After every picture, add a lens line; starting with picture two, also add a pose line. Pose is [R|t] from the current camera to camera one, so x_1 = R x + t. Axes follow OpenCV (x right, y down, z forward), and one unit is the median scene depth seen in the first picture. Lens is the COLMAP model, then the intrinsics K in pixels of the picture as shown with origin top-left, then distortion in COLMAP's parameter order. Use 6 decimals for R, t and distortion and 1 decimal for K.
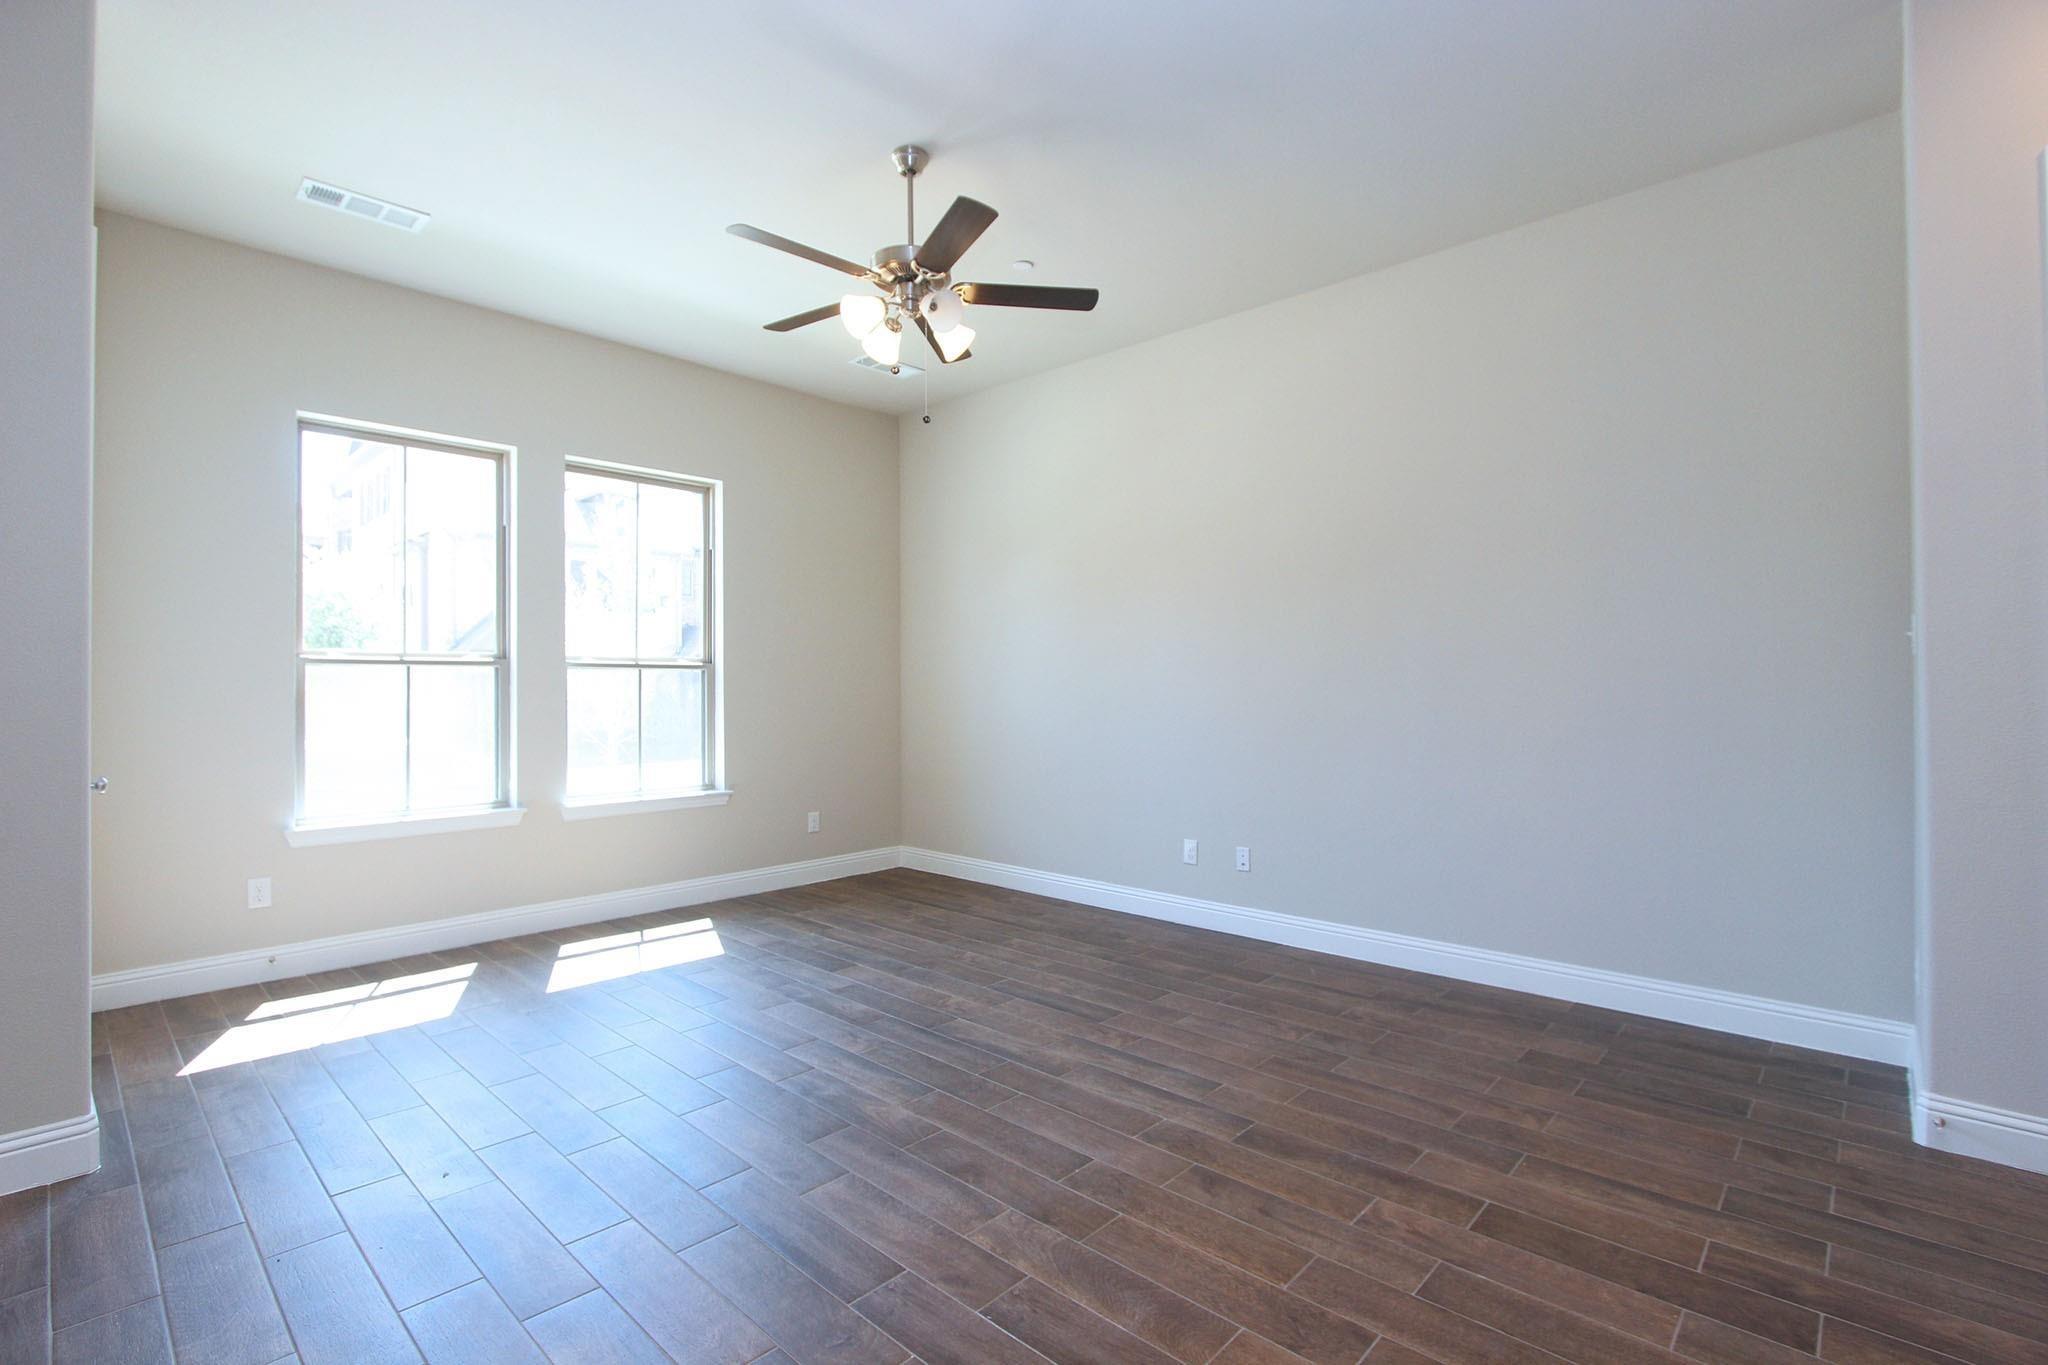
lens RADIAL K [[939.8, 0, 1014.2], [0, 939.8, 684.7], [0, 0, 1]] dist [-0.009209, -0.000166]
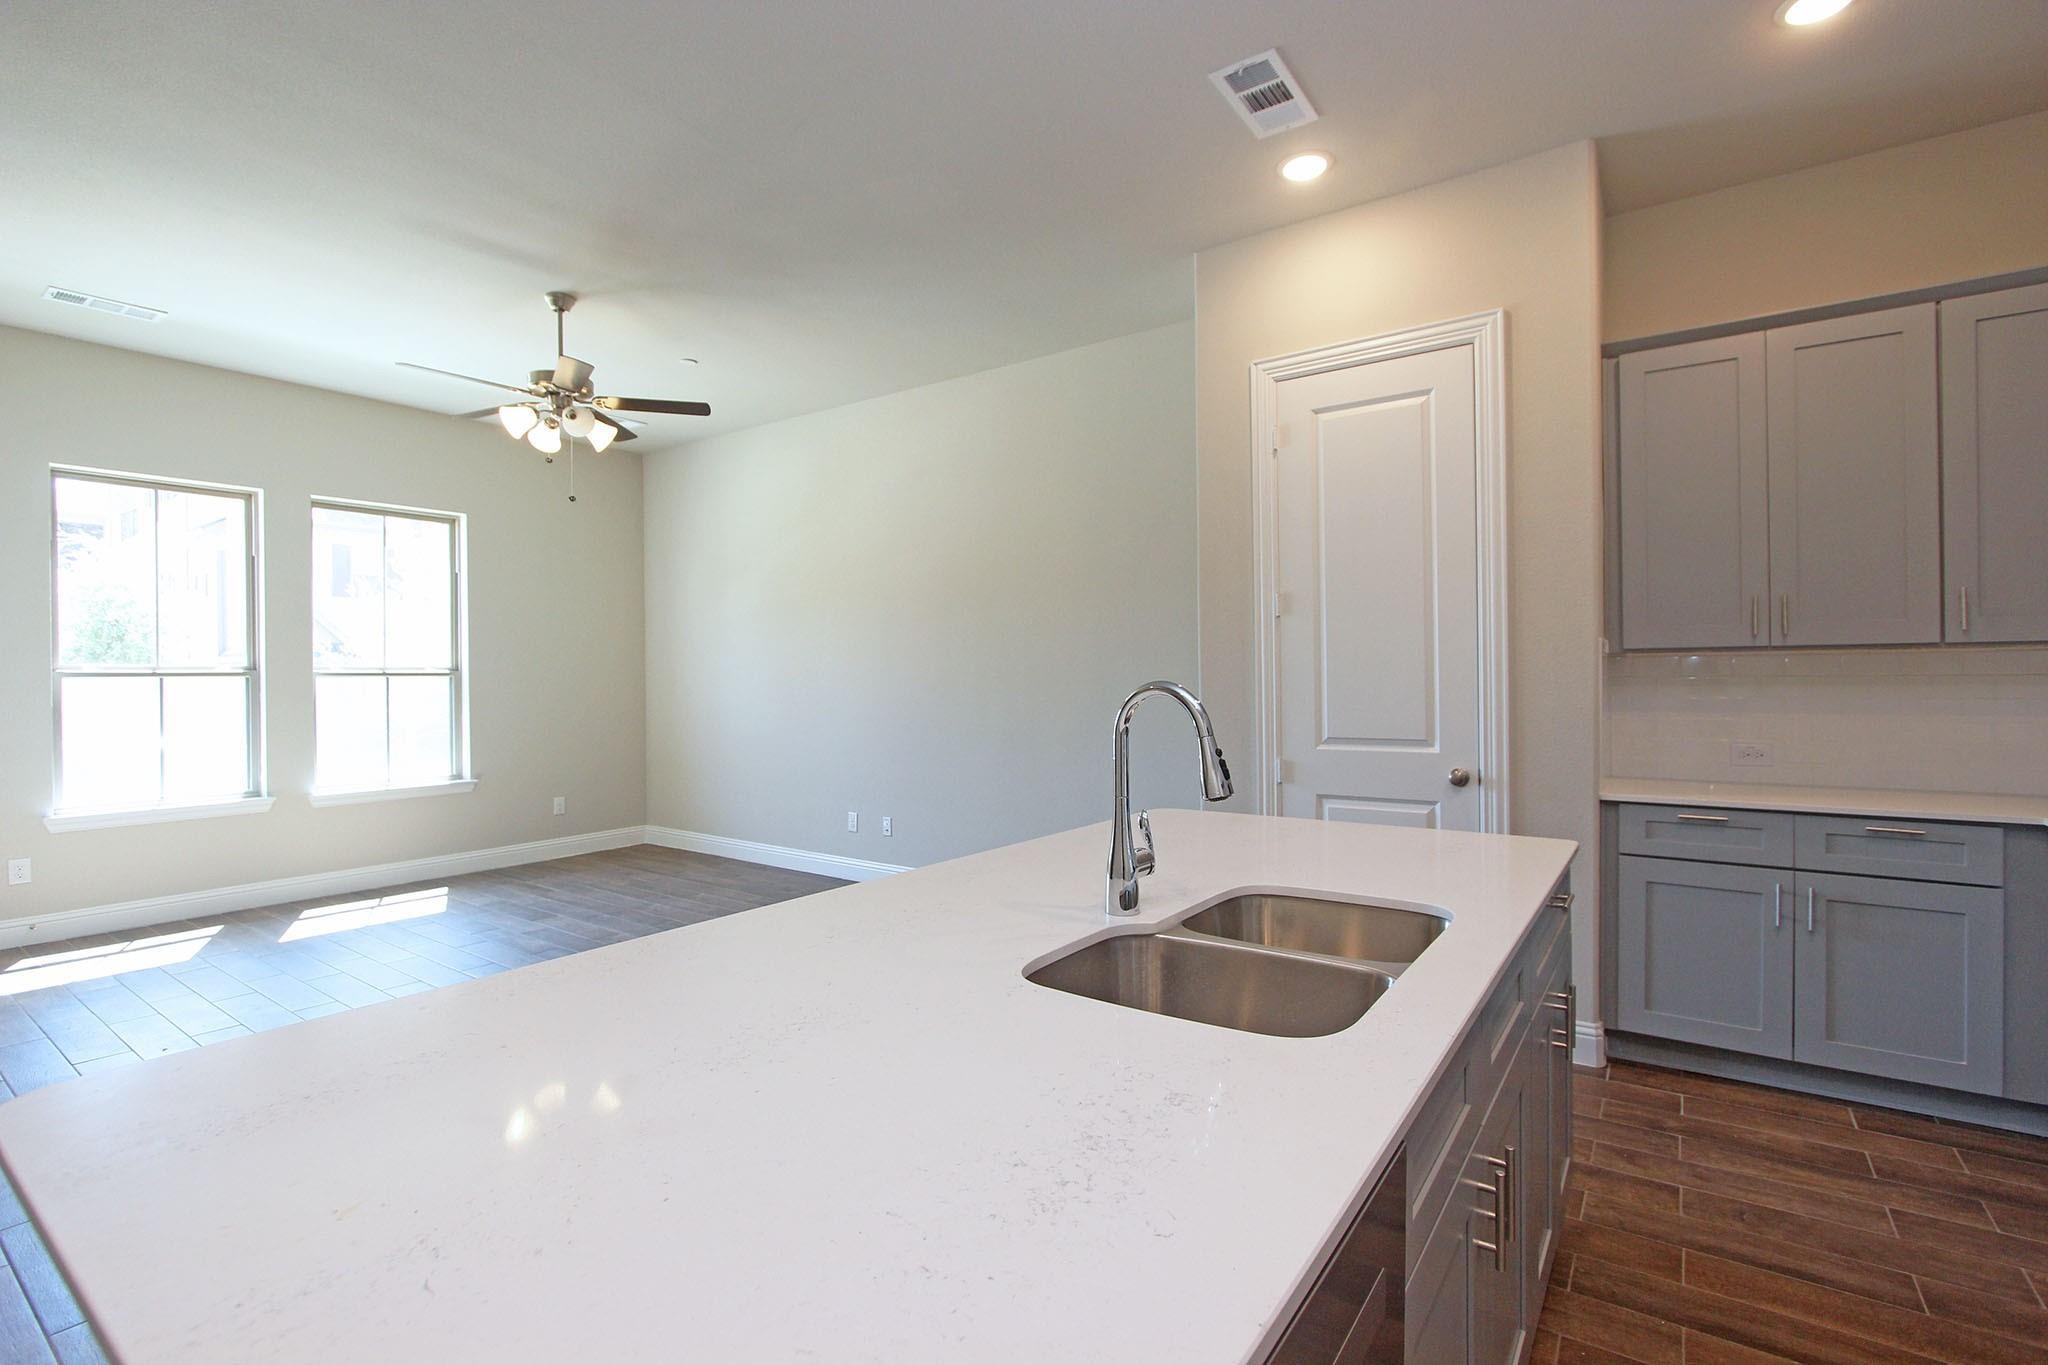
lens RADIAL K [[939.8, 0, 1018.4], [0, 939.8, 684.5], [0, 0, 1]] dist [-0.009209, -0.000166]
pose [[0.990937, -0.003829, 0.134274, 0.311037], [0.002177, 0.999920, 0.012449, -0.028038], [-0.134311, -0.012044, 0.990866, -0.360268]]
